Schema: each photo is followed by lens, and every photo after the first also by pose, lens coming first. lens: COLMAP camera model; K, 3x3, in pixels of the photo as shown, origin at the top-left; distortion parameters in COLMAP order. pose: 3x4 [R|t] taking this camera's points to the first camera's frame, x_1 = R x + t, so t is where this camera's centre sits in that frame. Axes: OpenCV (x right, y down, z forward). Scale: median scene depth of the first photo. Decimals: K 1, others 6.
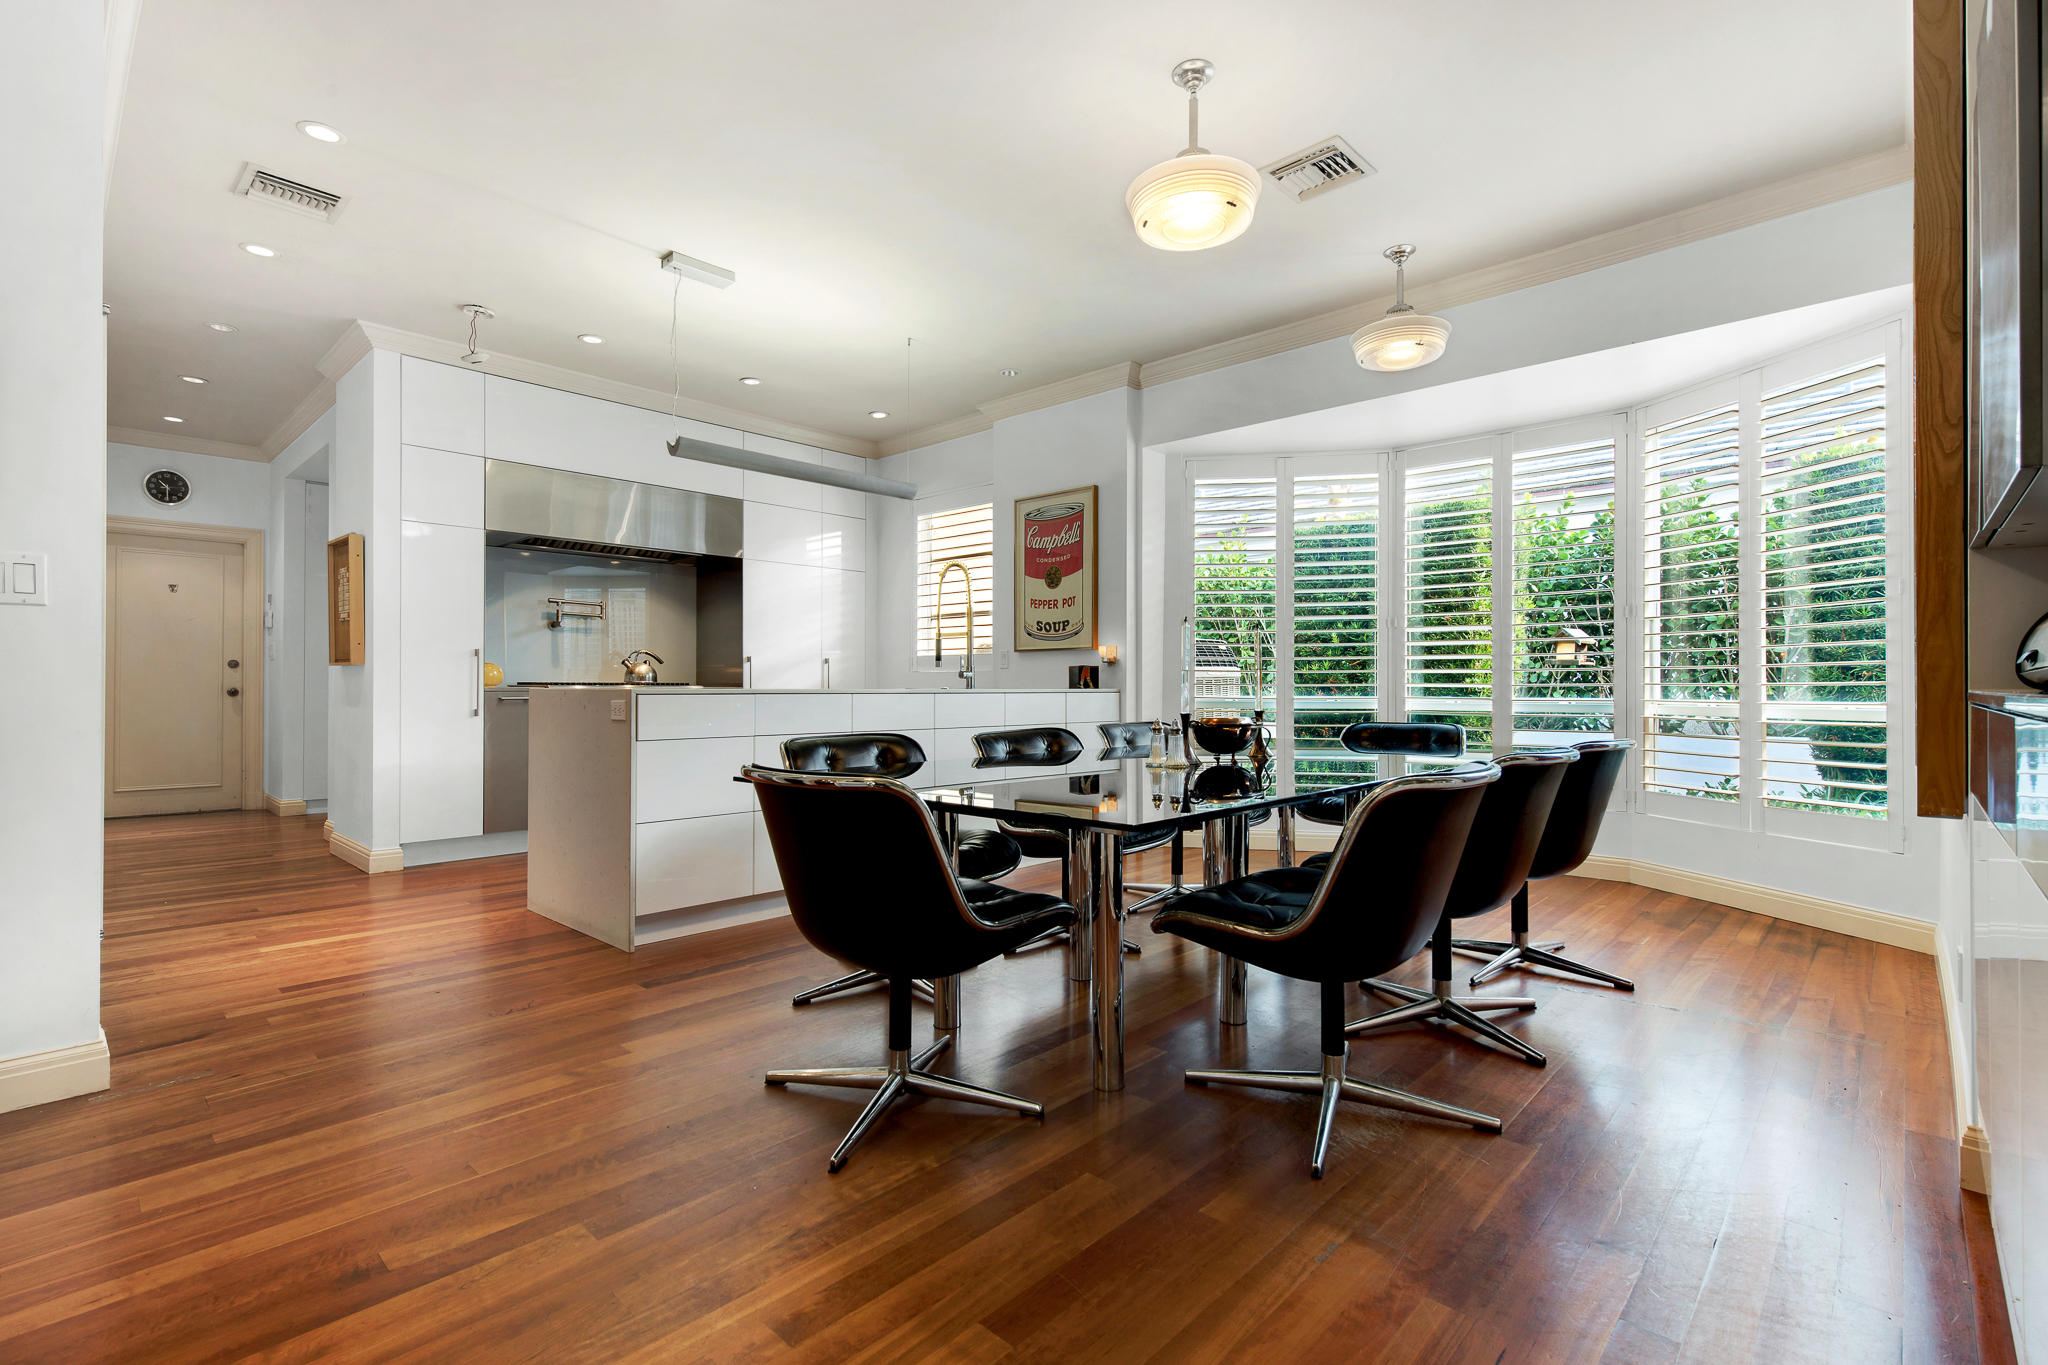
lens RADIAL K [[927.6, 0, 1024.0], [0, 927.6, 682.5], [0, 0, 1]] dist [-0.007426, -0.001170]
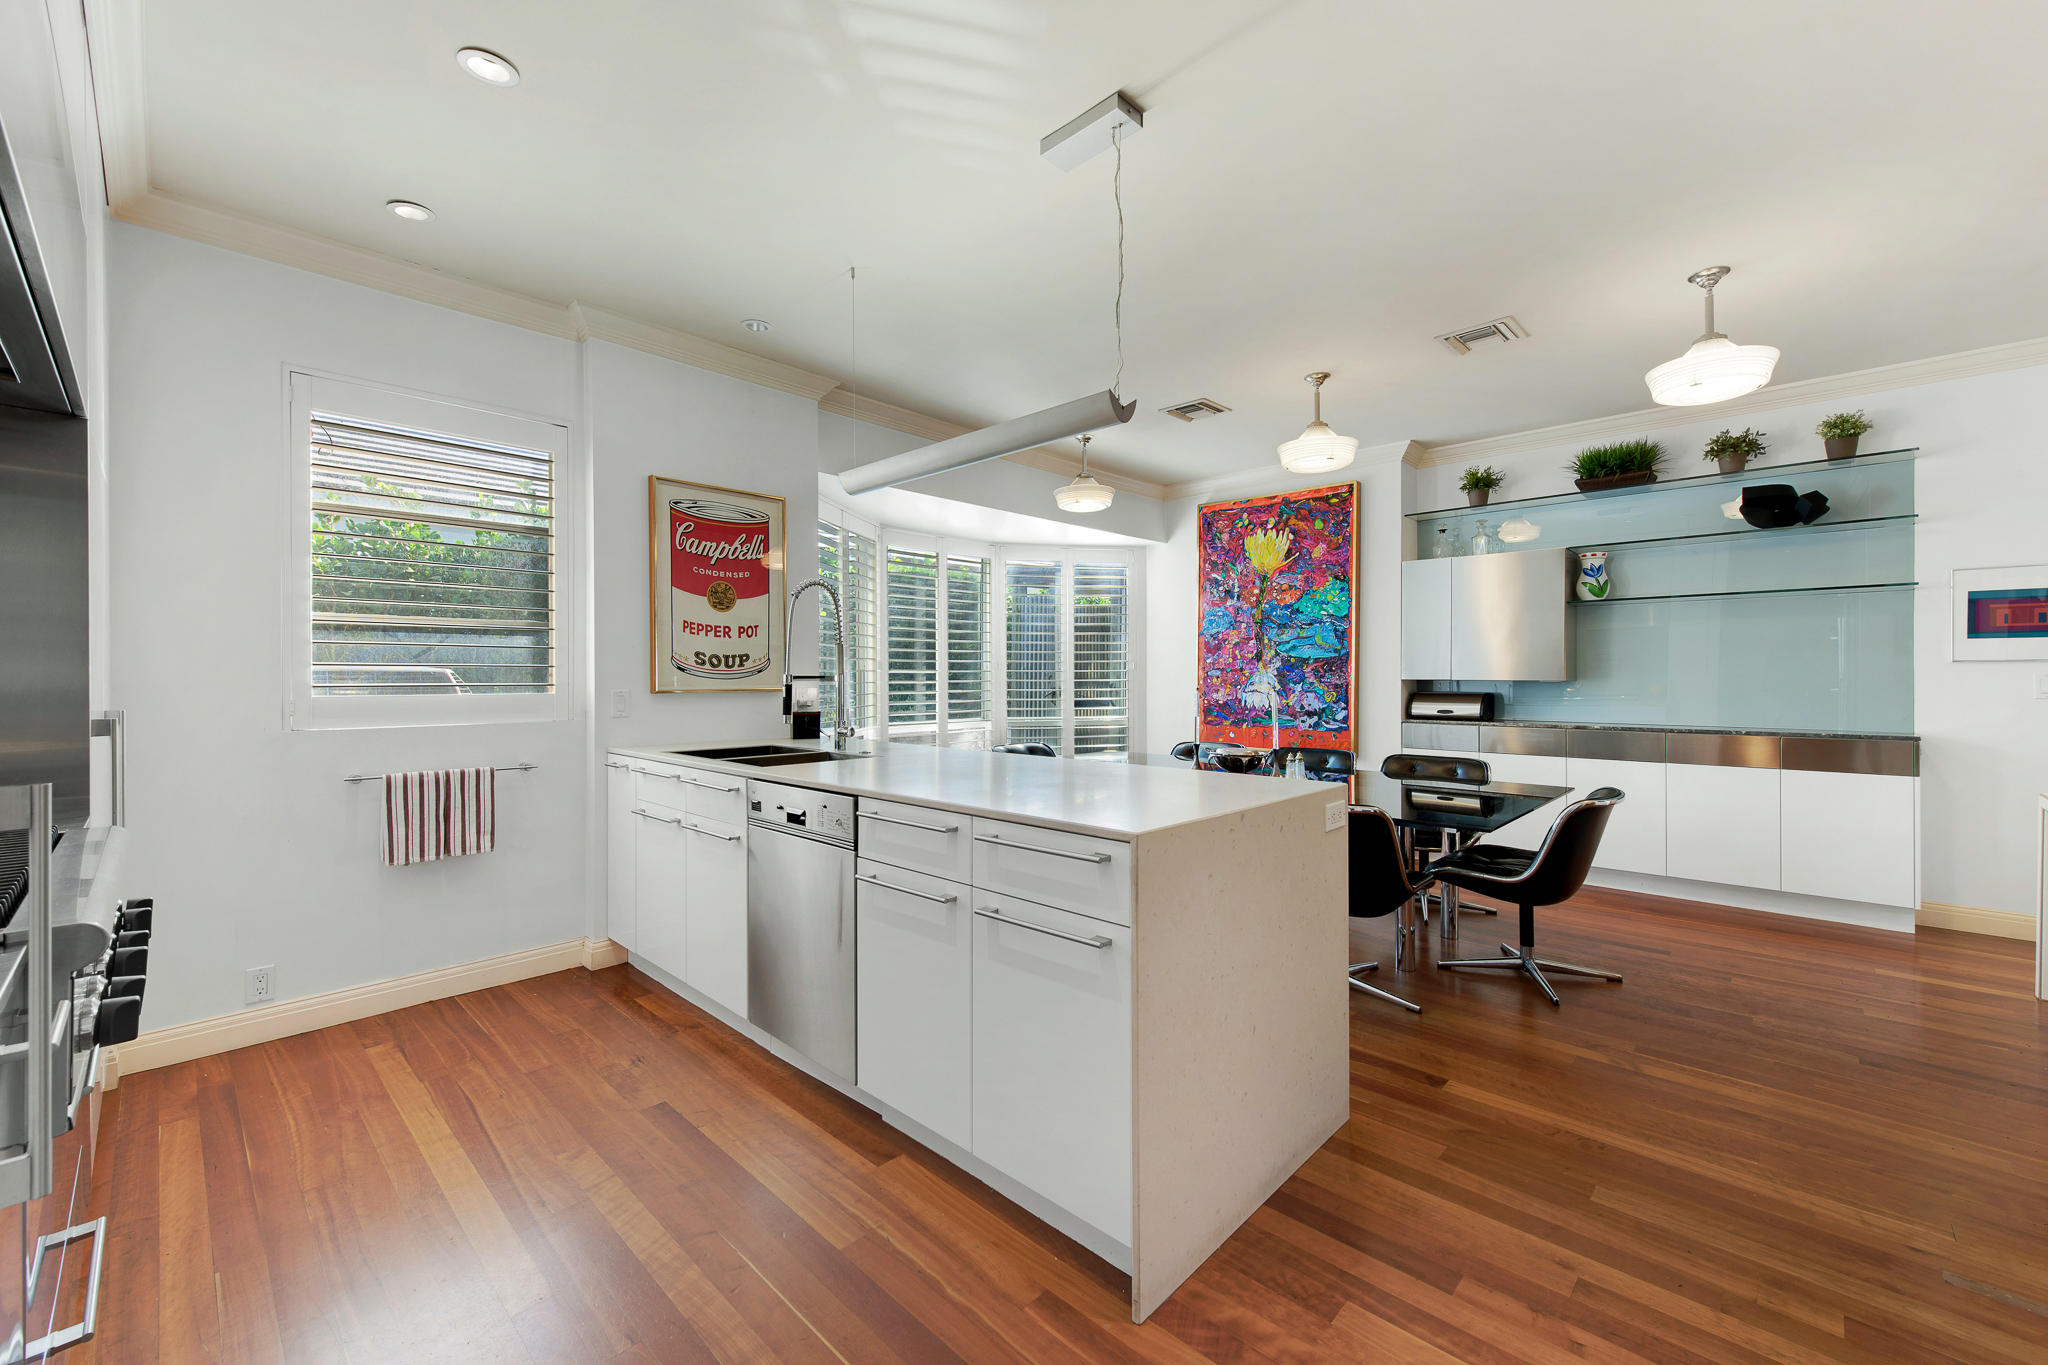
lens RADIAL K [[824.7, 0, 1035.5], [0, 824.7, 679.5], [0, 0, 1]] dist [0.008557, -0.000268]
pose [[0.006598, -0.007855, 0.999947, -1.267916], [0.000291, 0.999969, 0.007854, -0.096771], [-0.999978, 0.000239, 0.006600, 1.425420]]
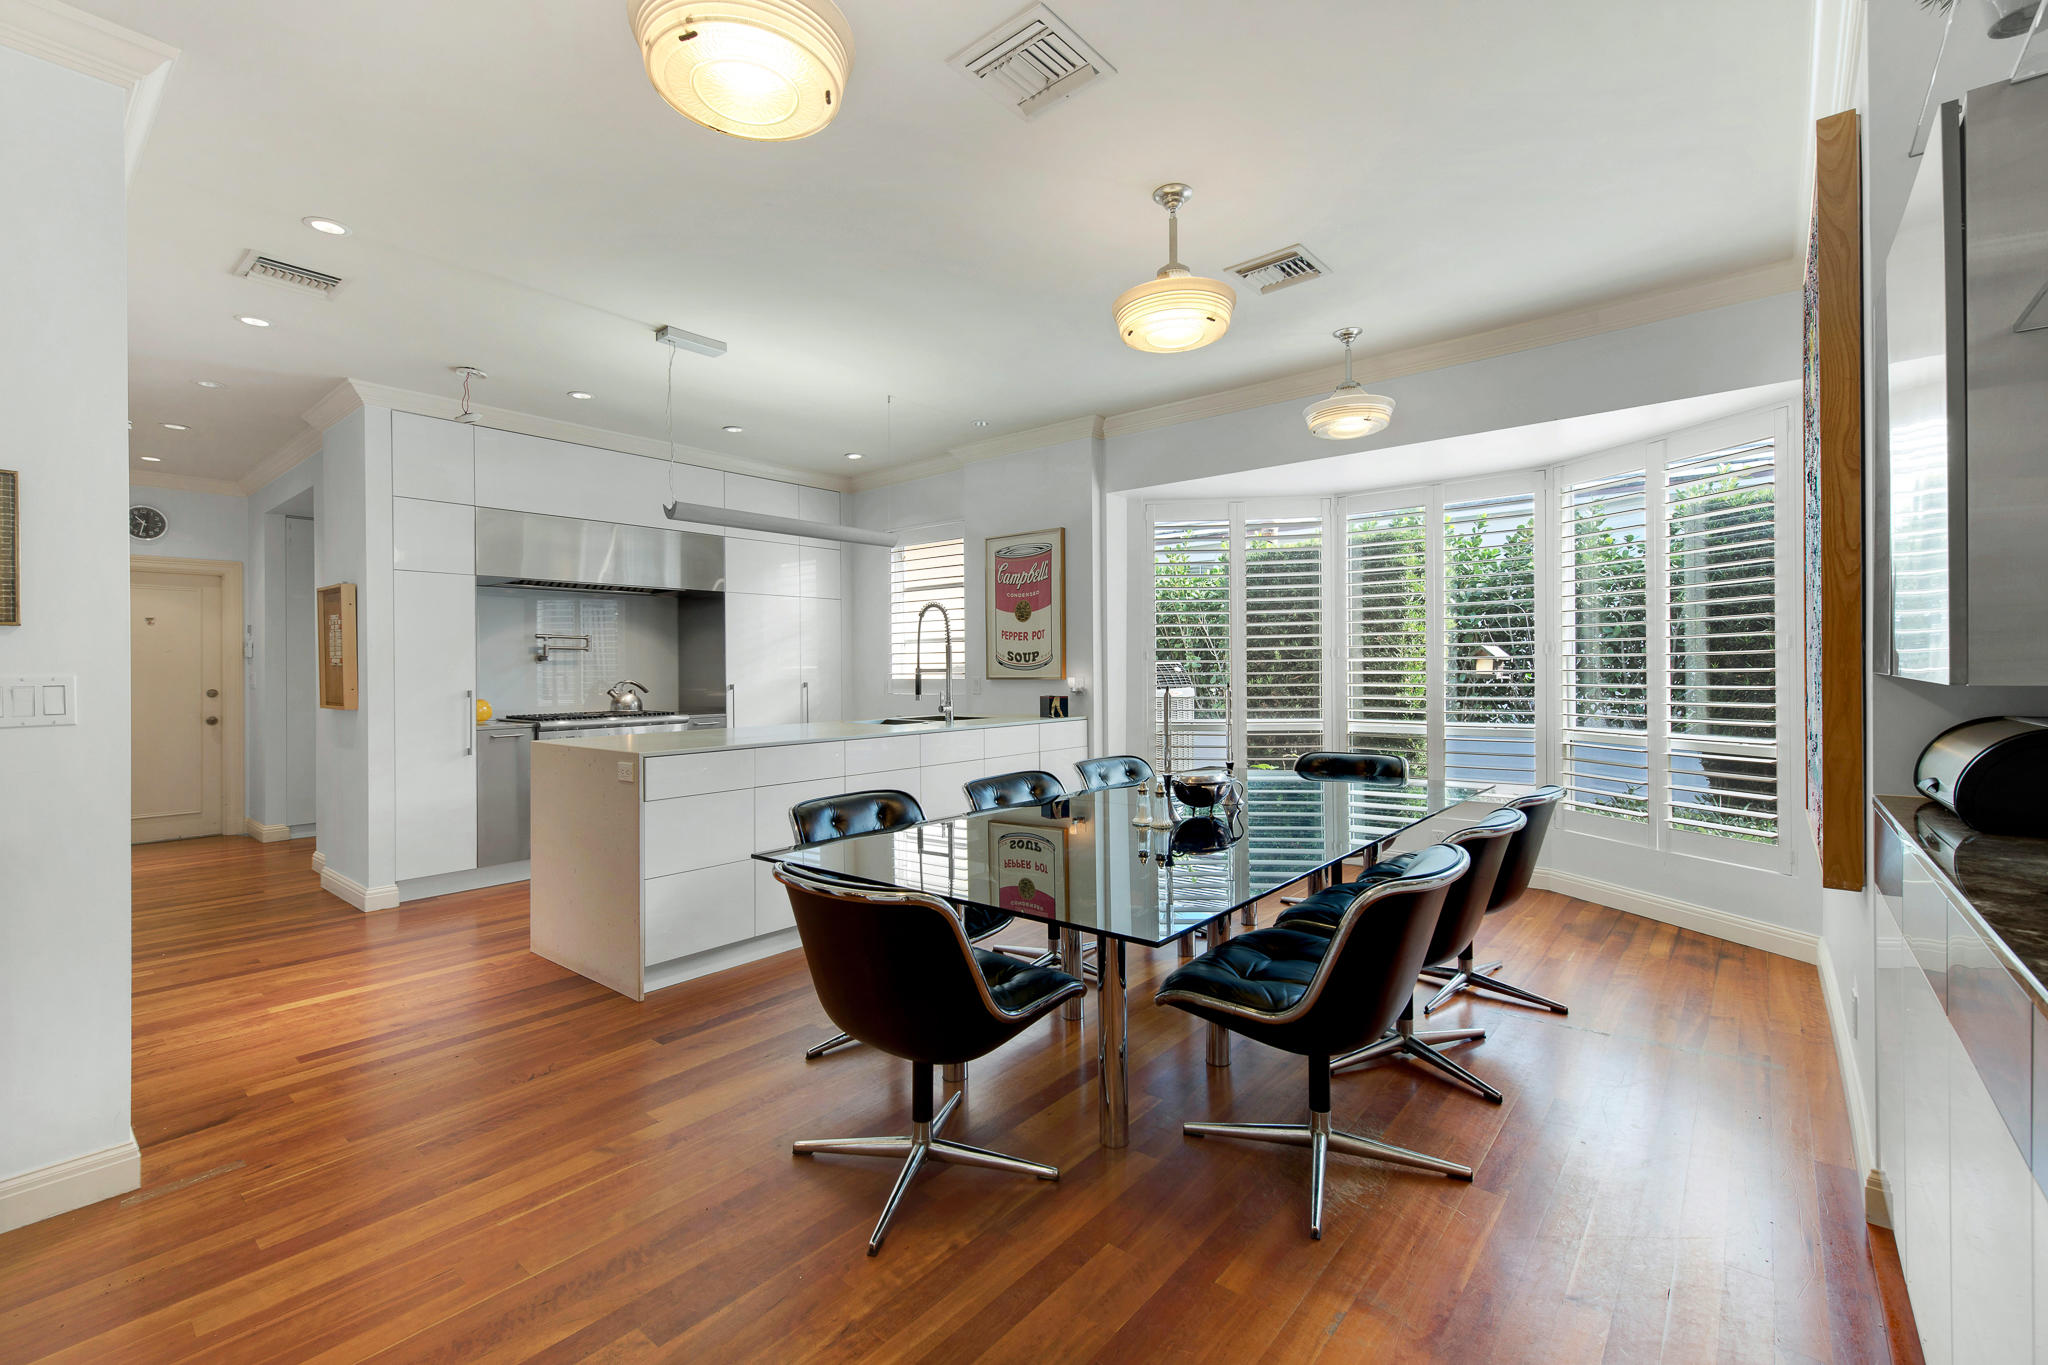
lens RADIAL K [[871.4, 0, 1027.4], [0, 871.4, 673.6], [0, 0, 1]] dist [-0.011282, 0.000936]
pose [[0.998175, -0.013955, 0.058747, -0.045648], [0.013803, 0.999900, 0.002987, -0.085949], [-0.058783, -0.002171, 0.998268, -0.005818]]
